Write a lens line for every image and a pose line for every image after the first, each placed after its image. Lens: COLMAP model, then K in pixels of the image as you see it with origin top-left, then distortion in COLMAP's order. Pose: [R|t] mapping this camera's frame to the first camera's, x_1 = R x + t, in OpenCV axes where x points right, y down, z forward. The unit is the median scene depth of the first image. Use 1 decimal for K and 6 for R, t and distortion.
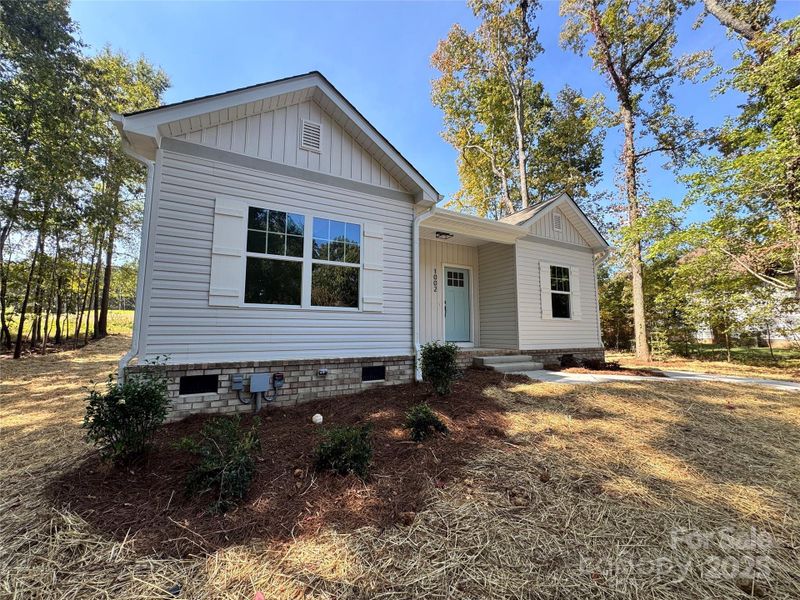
lens RADIAL K [[321.4, 0, 401.3], [0, 321.4, 299.3], [0, 0, 1]] dist [-0.007303, 0.001857]
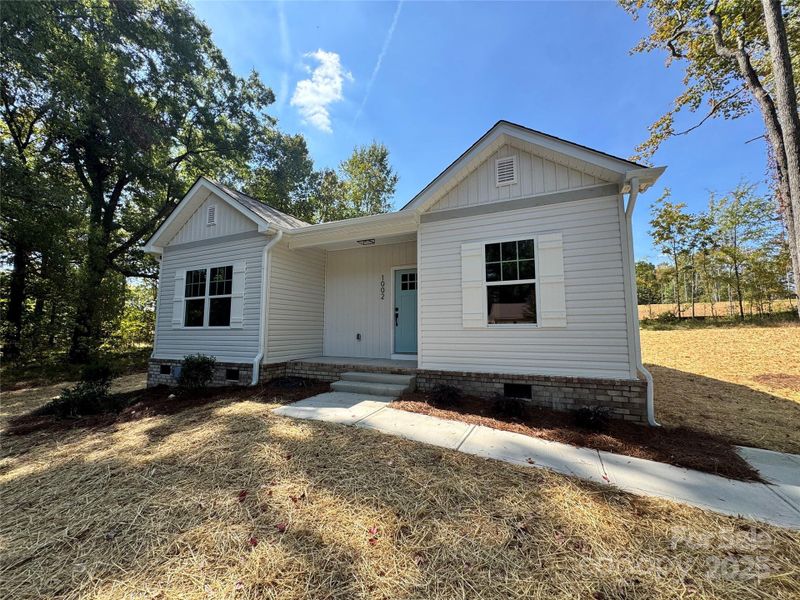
lens RADIAL K [[321.4, 0, 399.4], [0, 321.4, 300.8], [0, 0, 1]] dist [-0.007303, 0.001857]
pose [[0.603749, -0.077480, -0.793400, 1.413165], [0.084970, 0.995850, -0.032591, 0.024406], [0.792633, -0.047738, 0.607827, 0.746011]]
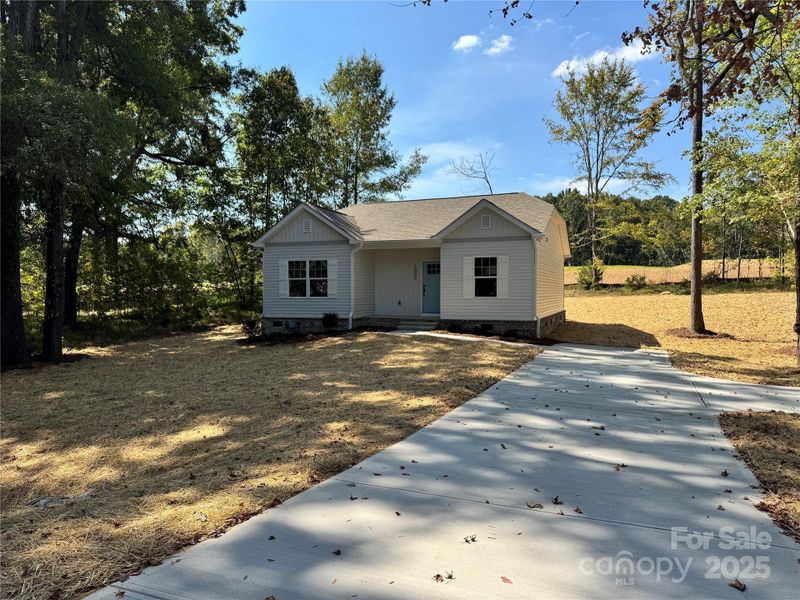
lens RADIAL K [[565.9, 0, 400.4], [0, 565.9, 301.7], [0, 0, 1]] dist [0.047197, -0.061558]
pose [[0.647153, 0.011324, -0.762276, 3.343498], [0.082576, 0.992966, 0.084855, -0.243166], [0.757875, -0.117860, 0.641665, -1.237698]]
